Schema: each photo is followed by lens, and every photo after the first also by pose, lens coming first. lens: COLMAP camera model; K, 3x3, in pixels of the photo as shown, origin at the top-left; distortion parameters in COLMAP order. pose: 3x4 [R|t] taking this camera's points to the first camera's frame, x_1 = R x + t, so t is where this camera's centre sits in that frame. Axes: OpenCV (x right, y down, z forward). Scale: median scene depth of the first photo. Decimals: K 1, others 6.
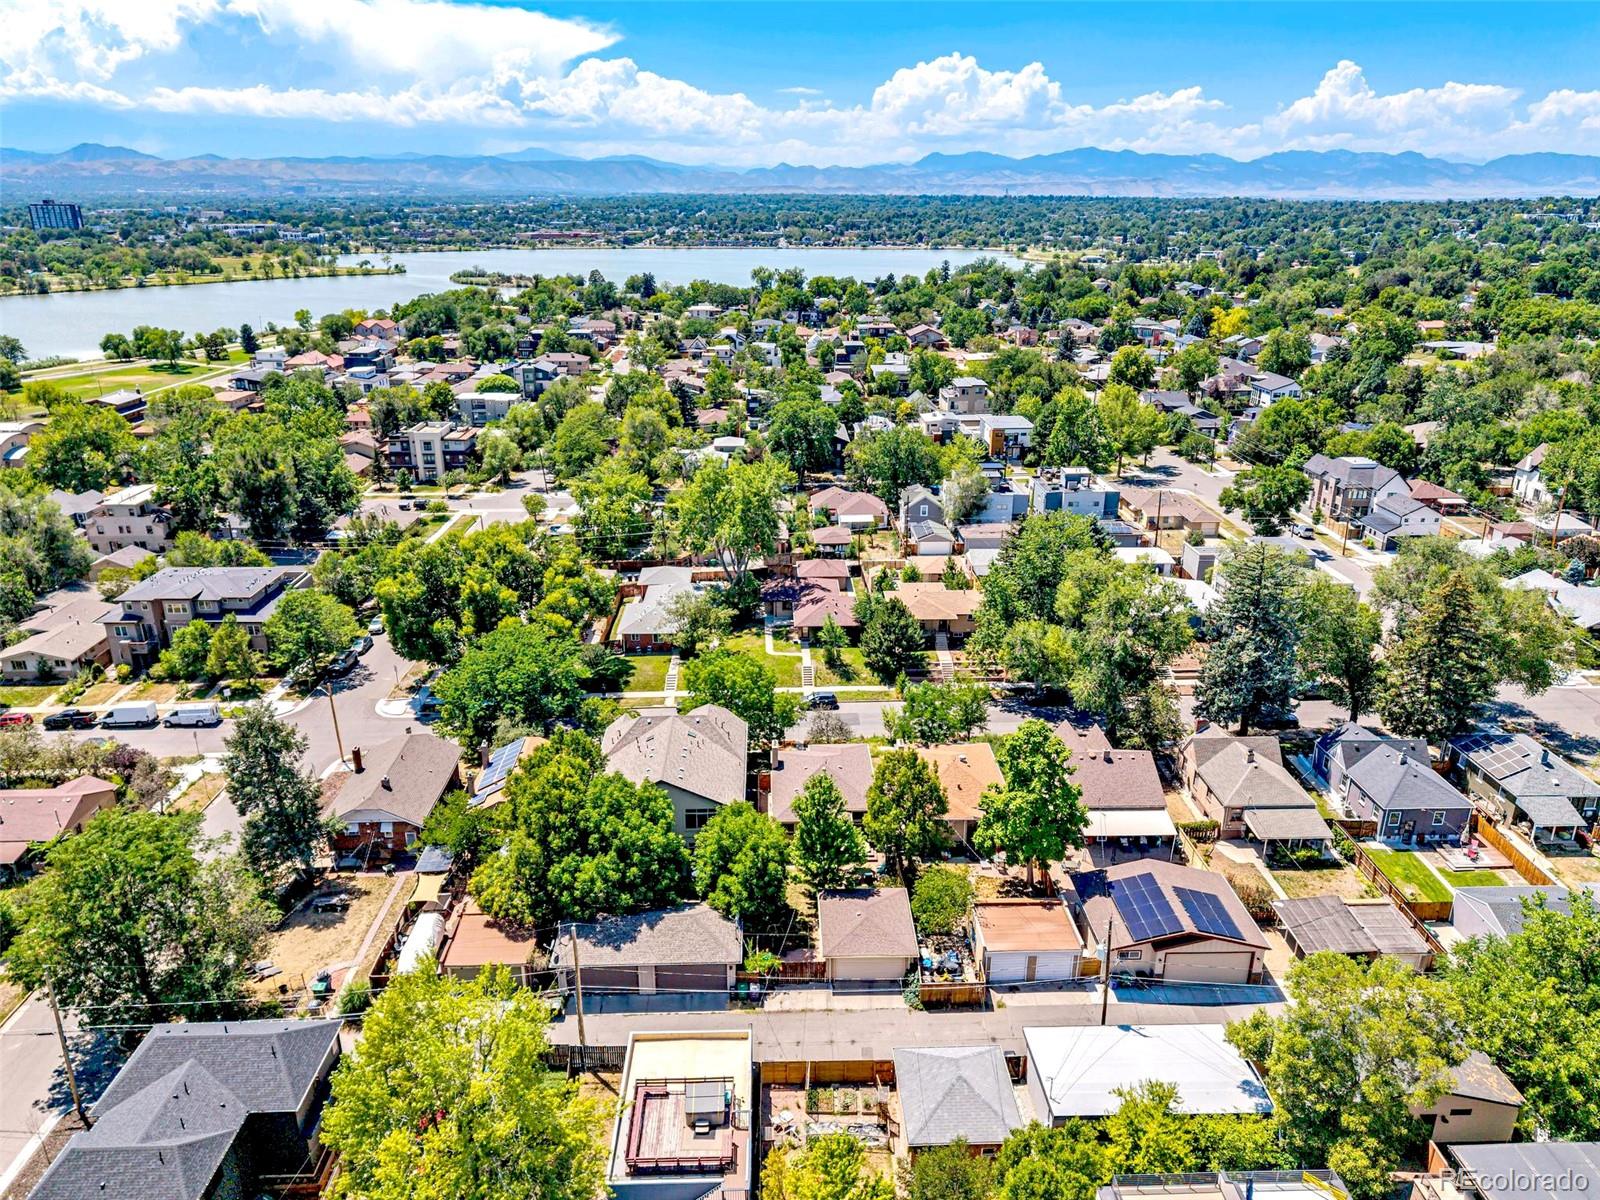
lens RADIAL K [[1094.6, 0, 800.0], [0, 1094.6, 600.0], [0, 0, 1]] dist [0.031666, -0.028863]
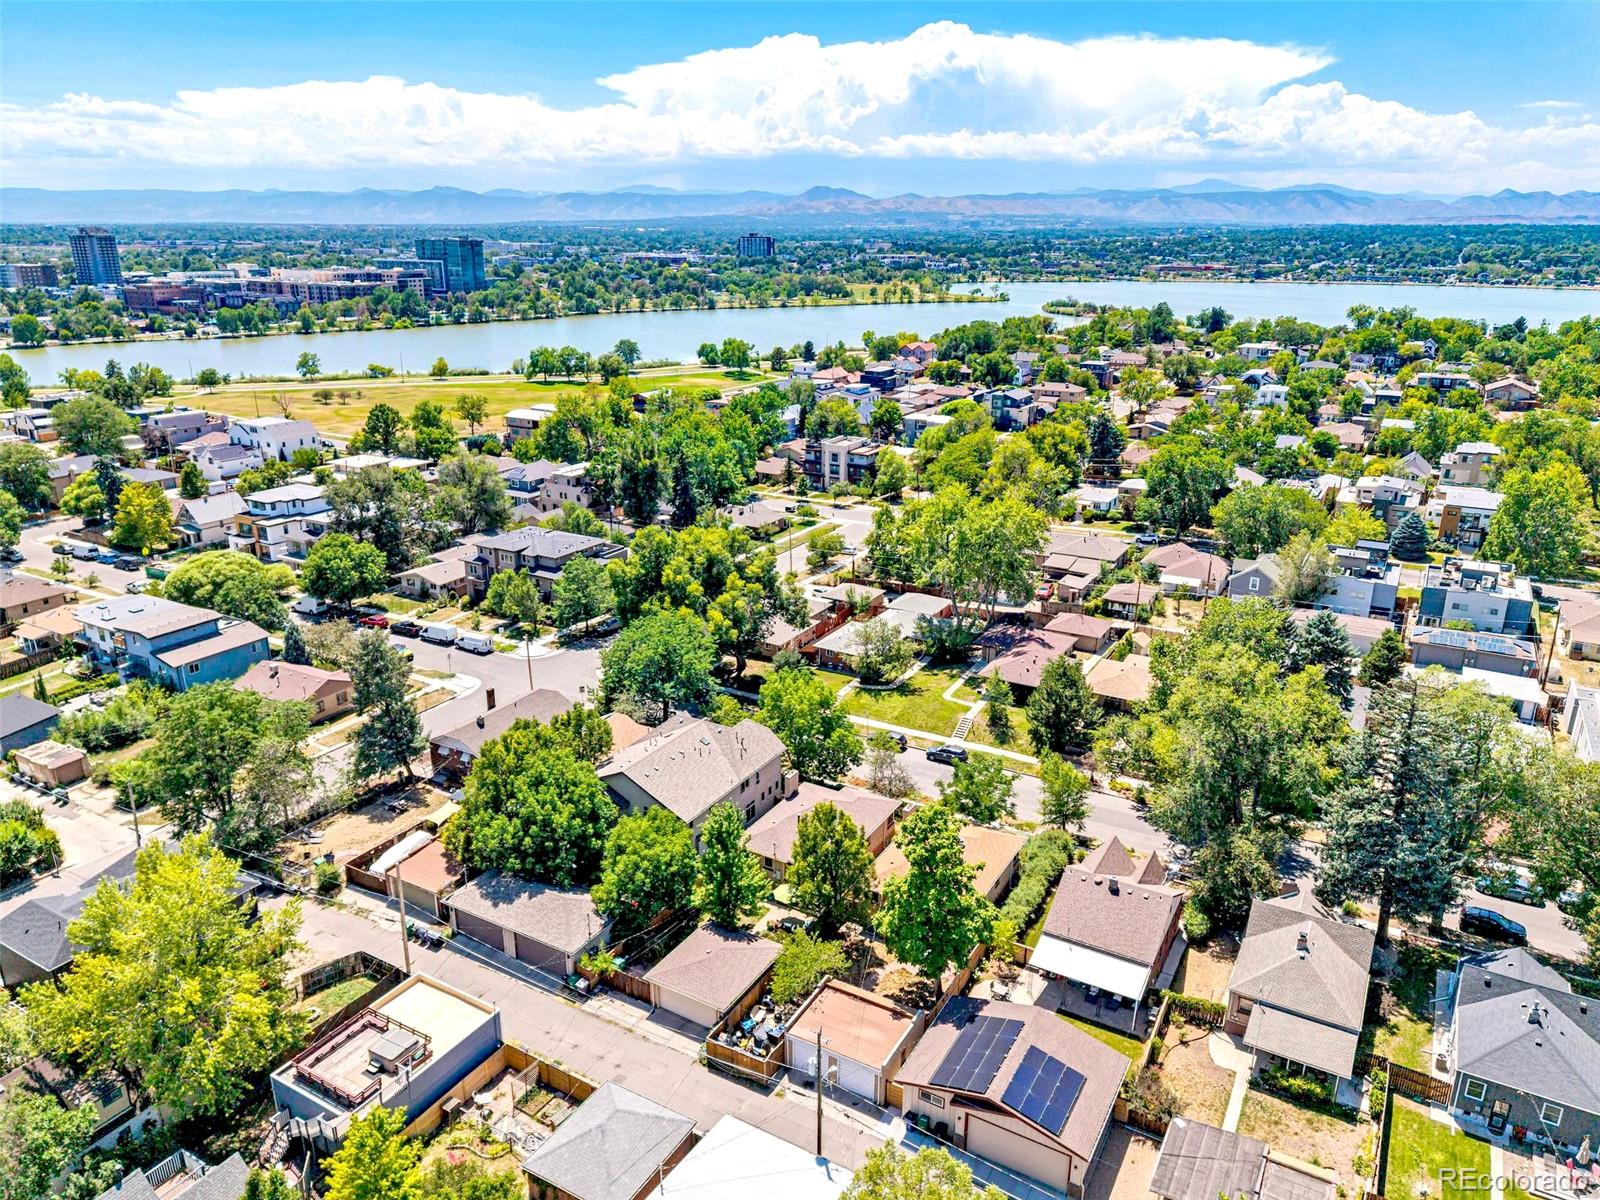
lens RADIAL K [[1094.6, 0, 800.0], [0, 1094.6, 600.0], [0, 0, 1]] dist [0.031666, -0.028863]
pose [[0.848703, 0.167727, -0.501569, 0.291511], [-0.181007, 0.983224, 0.022513, -0.029031], [0.496931, 0.071681, 0.864825, 0.094186]]
